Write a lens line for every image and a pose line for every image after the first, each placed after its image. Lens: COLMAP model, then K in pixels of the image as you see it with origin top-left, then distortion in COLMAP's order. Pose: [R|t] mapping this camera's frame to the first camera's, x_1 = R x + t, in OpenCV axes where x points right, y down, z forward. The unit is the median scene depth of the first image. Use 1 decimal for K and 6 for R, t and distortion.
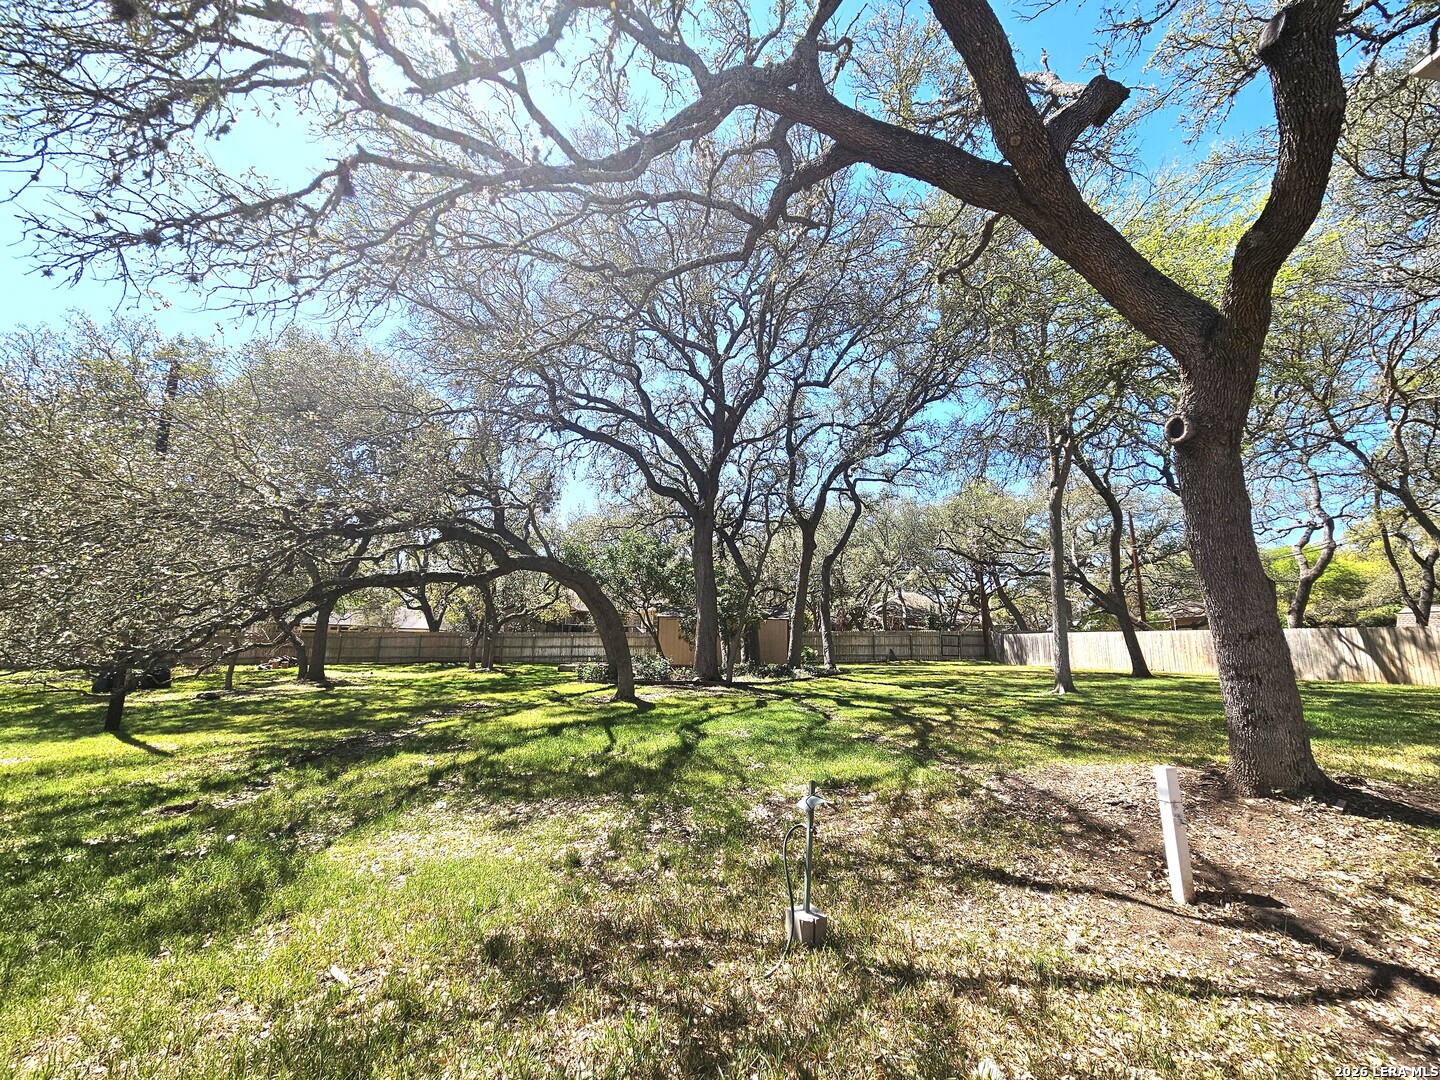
lens RADIAL K [[571.0, 0, 721.3], [0, 571.0, 537.9], [0, 0, 1]] dist [0.001424, 0.000032]
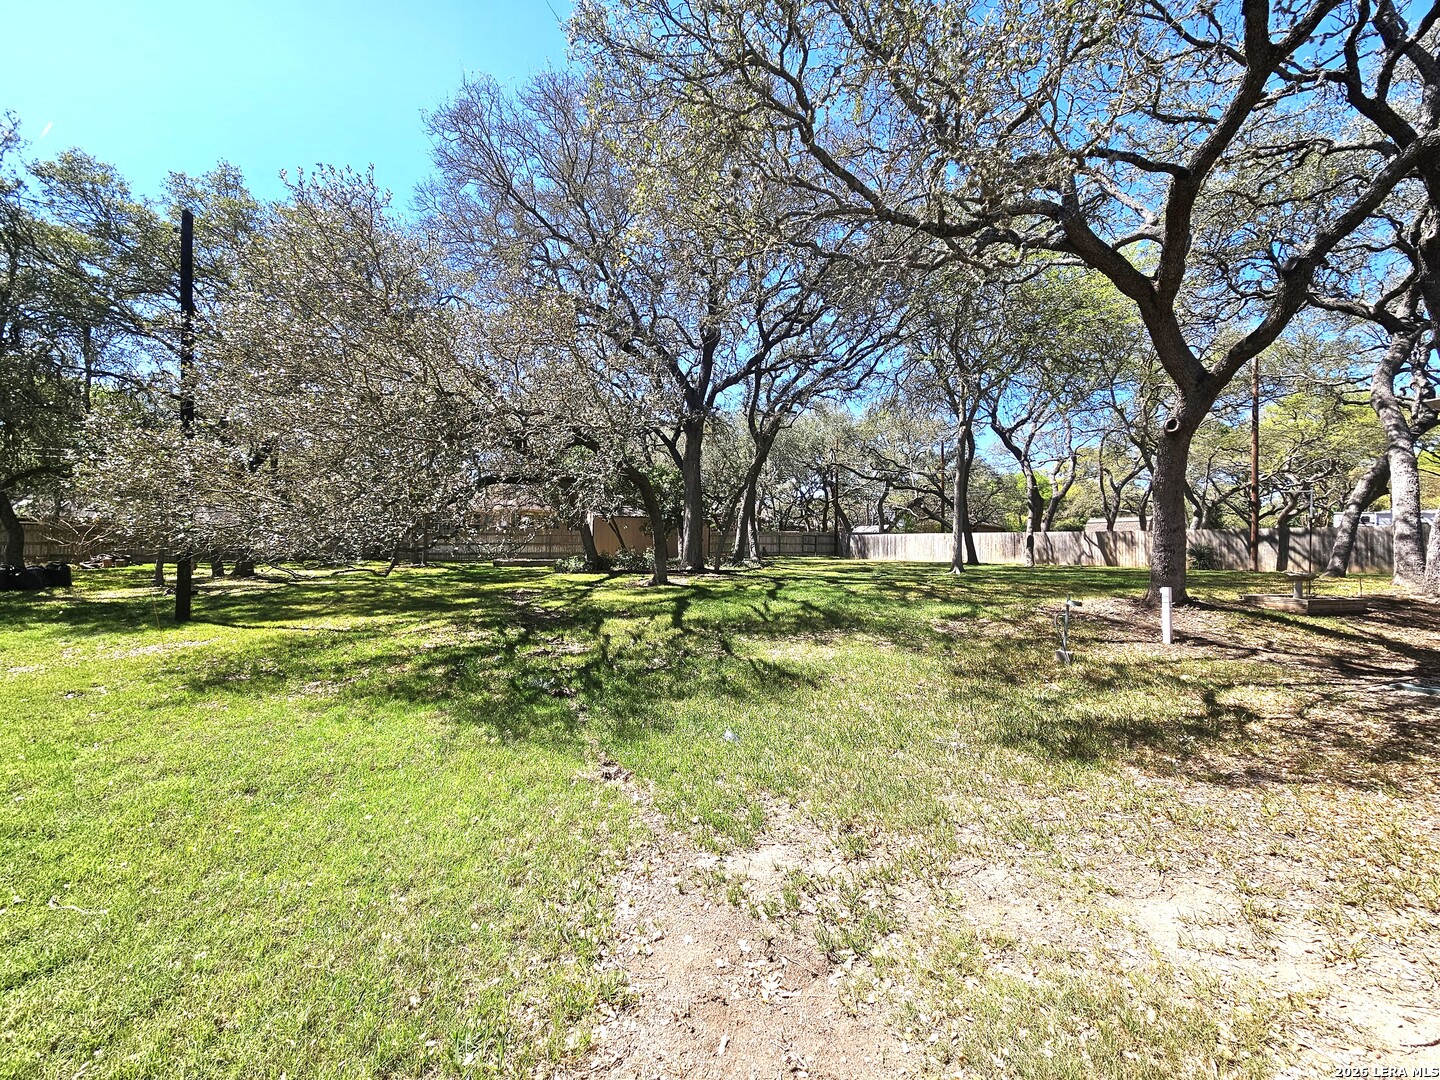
lens RADIAL K [[571.0, 0, 717.6], [0, 571.0, 538.8], [0, 0, 1]] dist [0.001424, 0.000032]
pose [[0.945120, 0.005657, 0.326673, -0.331348], [-0.062195, 0.984682, 0.162887, -0.008098], [-0.320748, -0.174266, 0.930995, -0.097643]]
